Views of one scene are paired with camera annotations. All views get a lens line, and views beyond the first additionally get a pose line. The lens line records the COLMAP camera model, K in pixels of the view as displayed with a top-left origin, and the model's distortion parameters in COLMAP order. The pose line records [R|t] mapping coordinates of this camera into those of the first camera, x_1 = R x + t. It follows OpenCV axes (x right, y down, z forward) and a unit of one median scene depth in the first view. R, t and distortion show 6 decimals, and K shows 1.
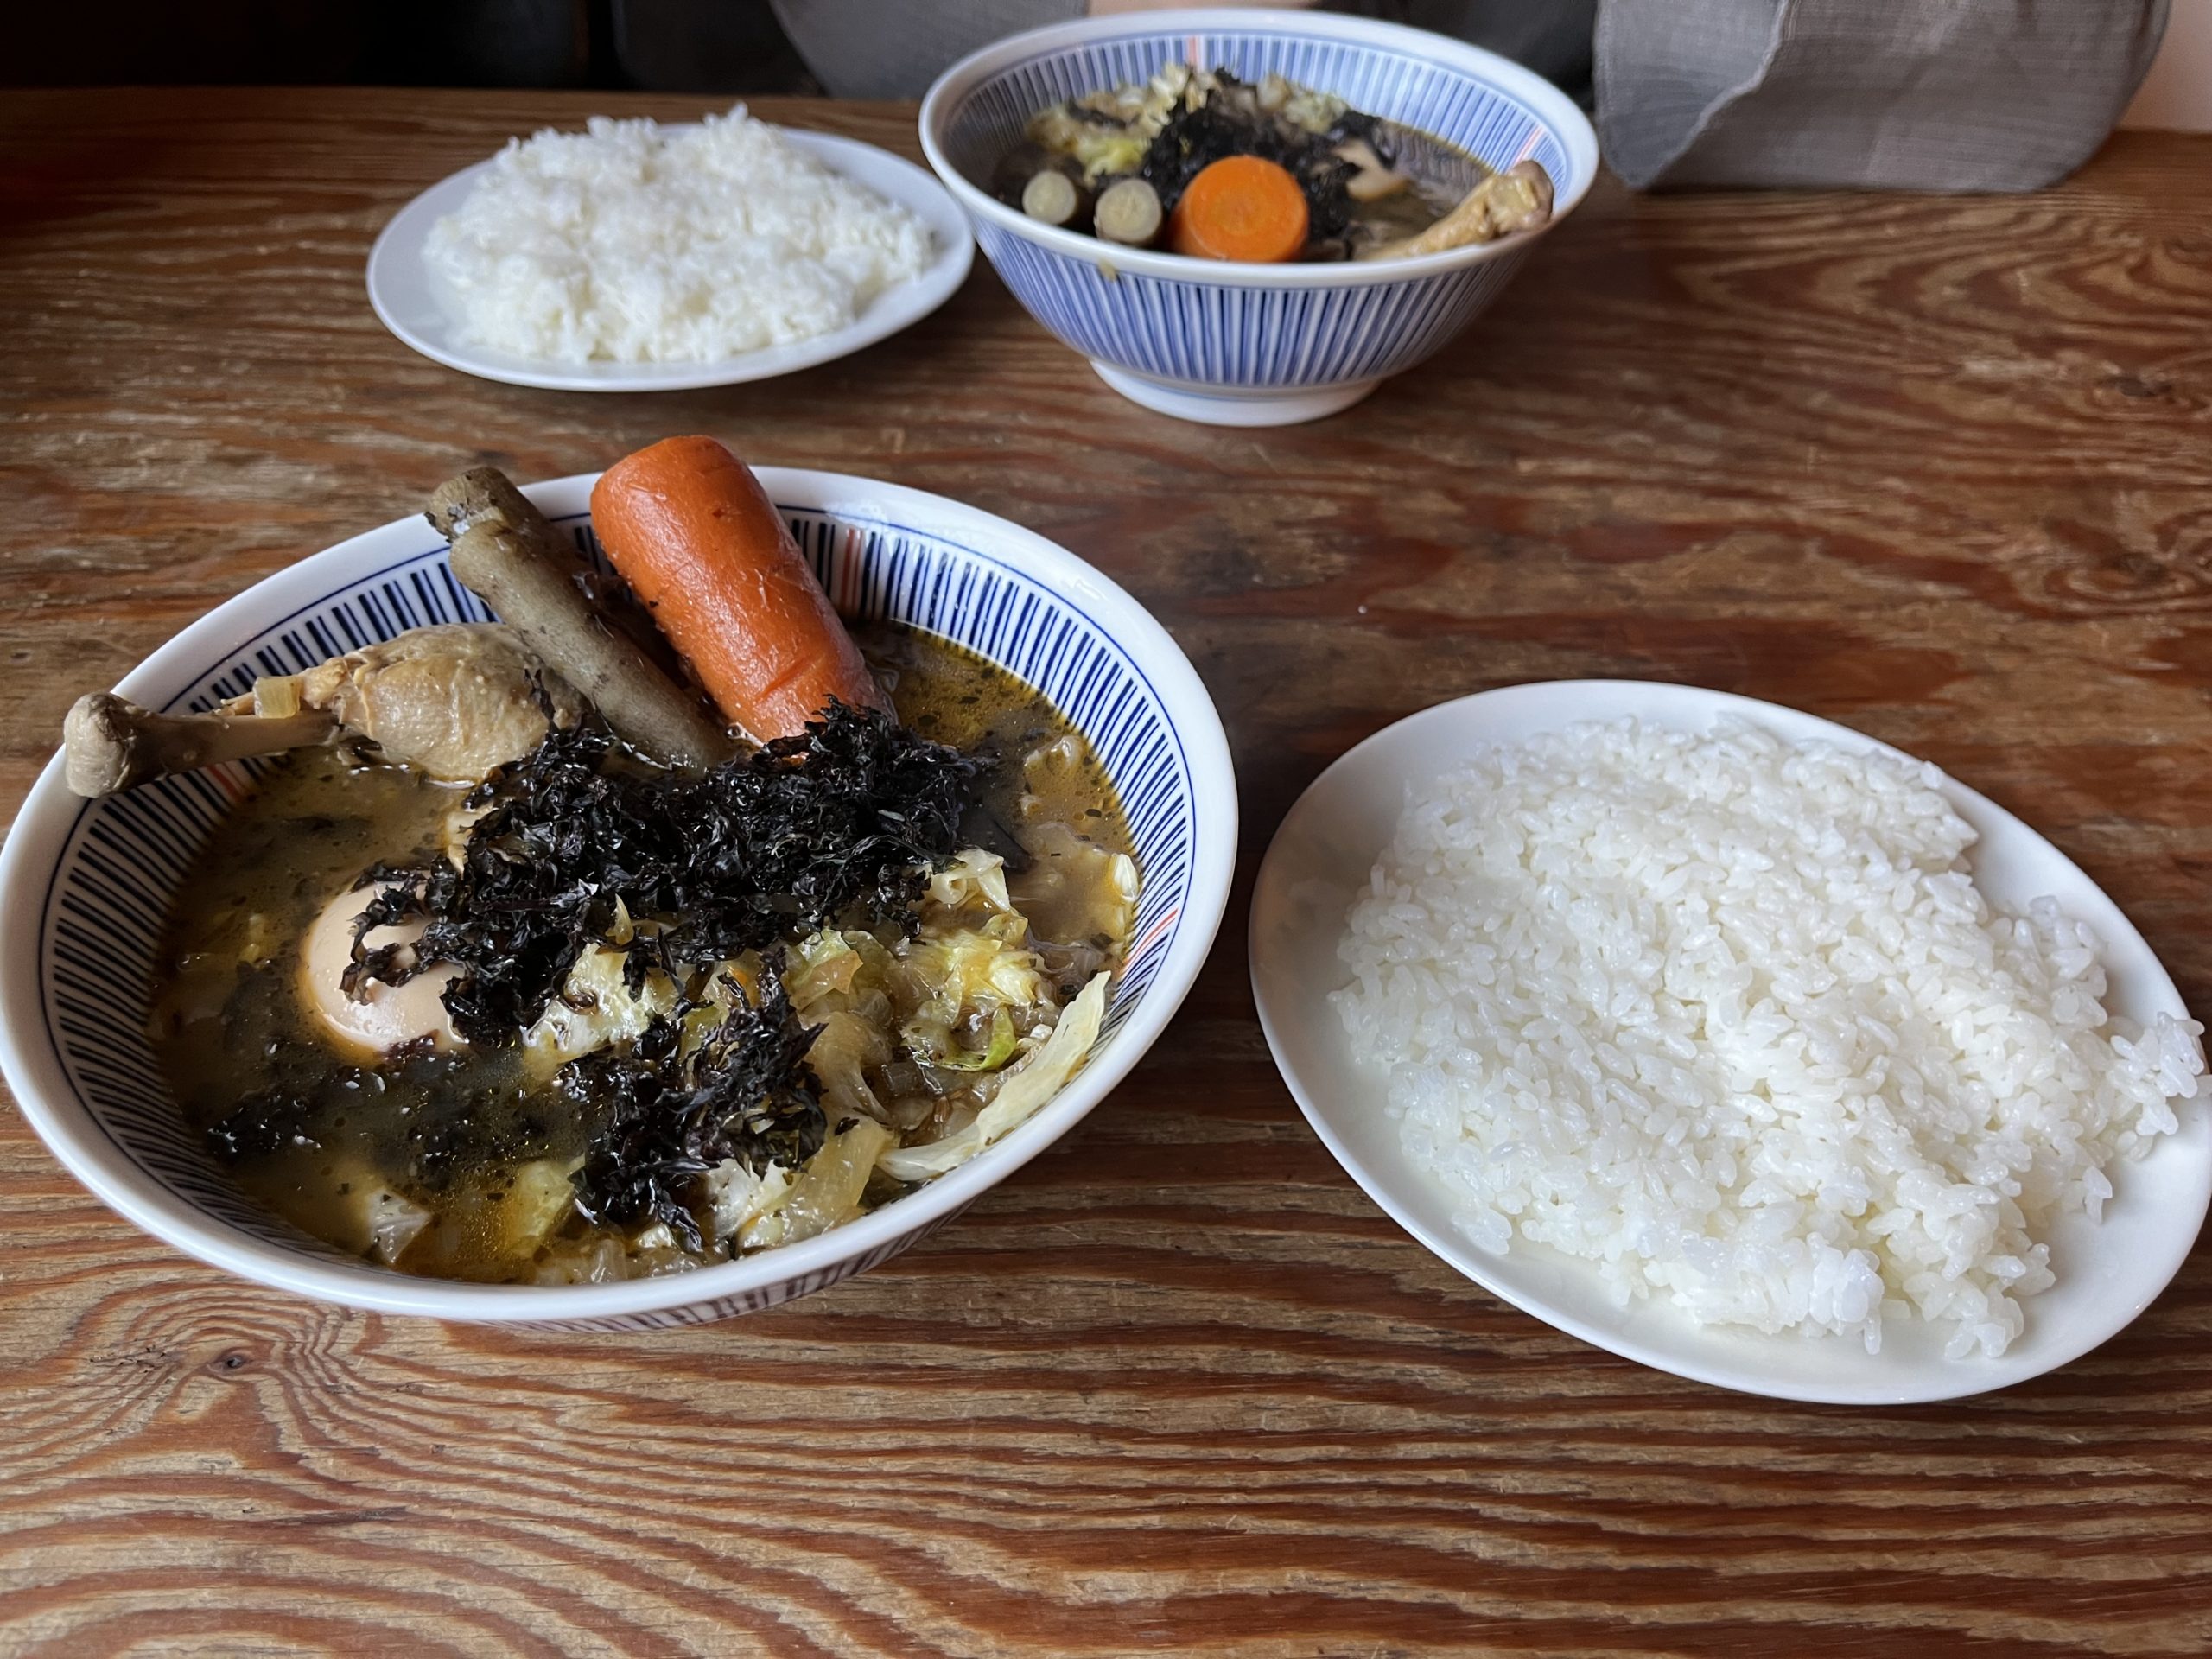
lens RADIAL K [[1714.8, 0, 1095.4], [0, 1714.8, 816.6], [0, 0, 1]] dist [0.033275, -0.049991]
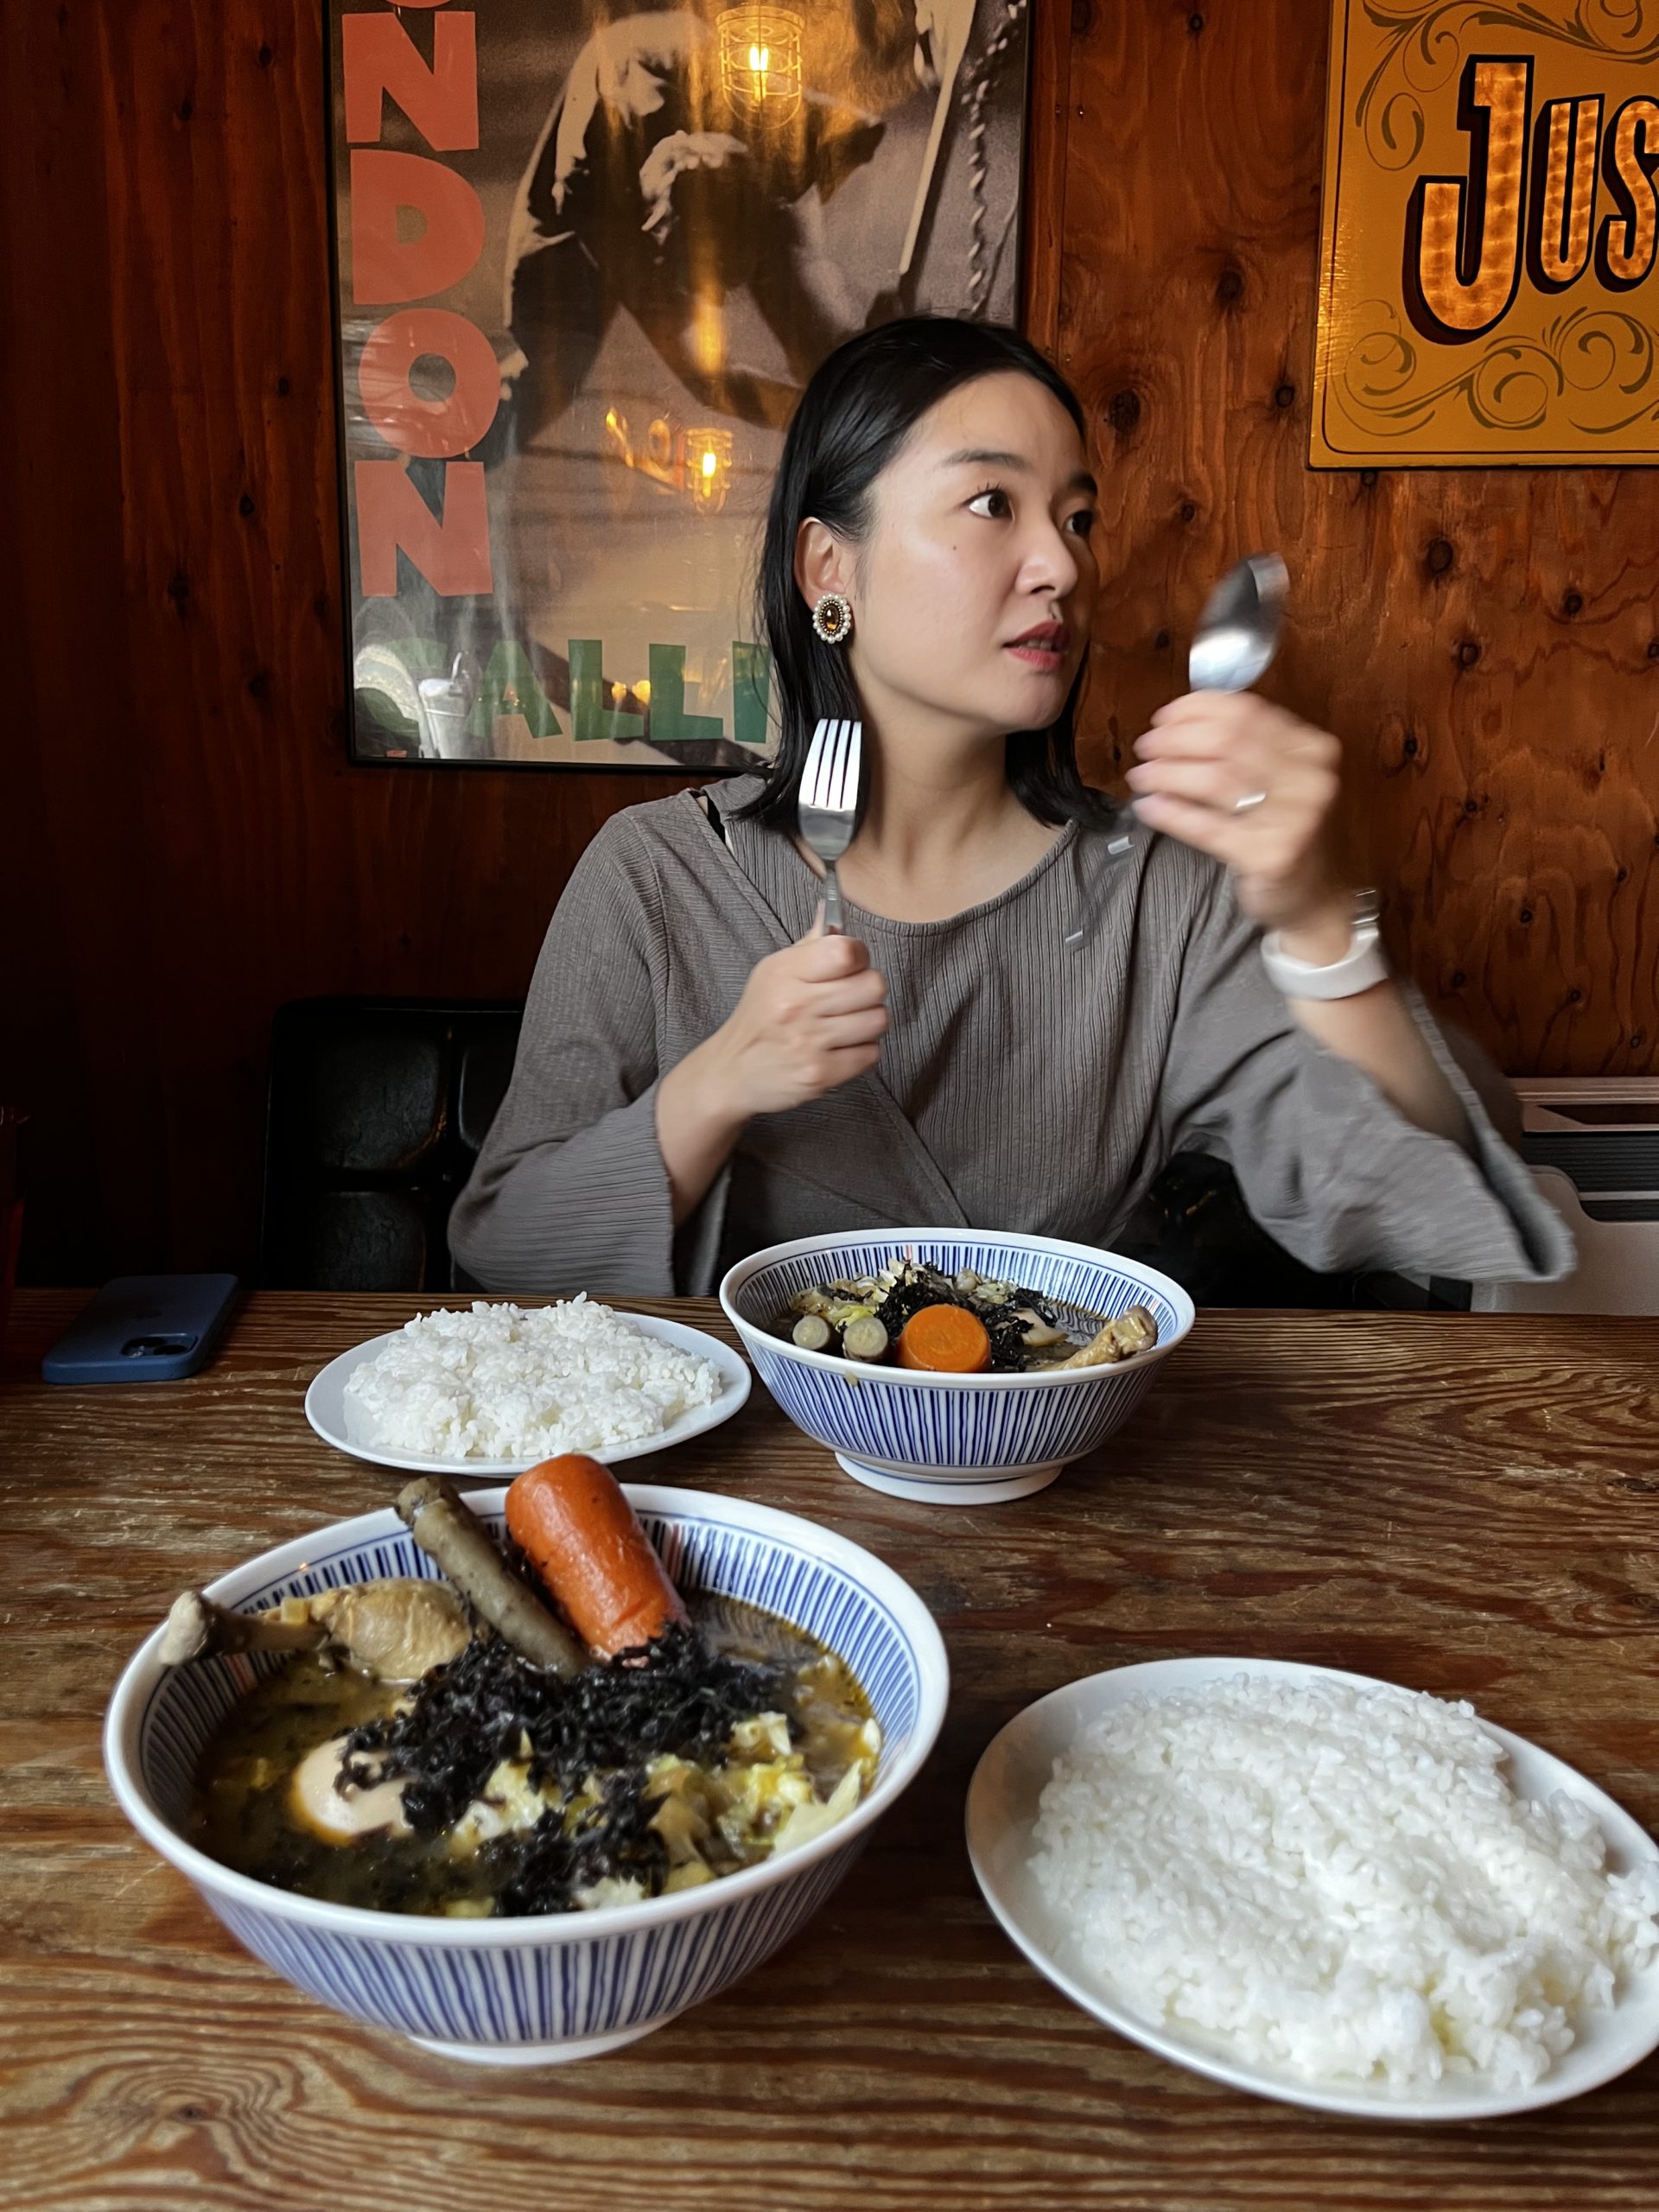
lens RADIAL K [[1714.8, 0, 817.5], [0, 1714.8, 1094.5], [0, 0, 1]] dist [0.033275, -0.049991]
pose [[0.999981, -0.001419, -0.006078, -0.016445], [-0.001962, 0.852953, -0.521984, 0.300674], [0.005924, 0.521986, 0.852934, -0.452997]]
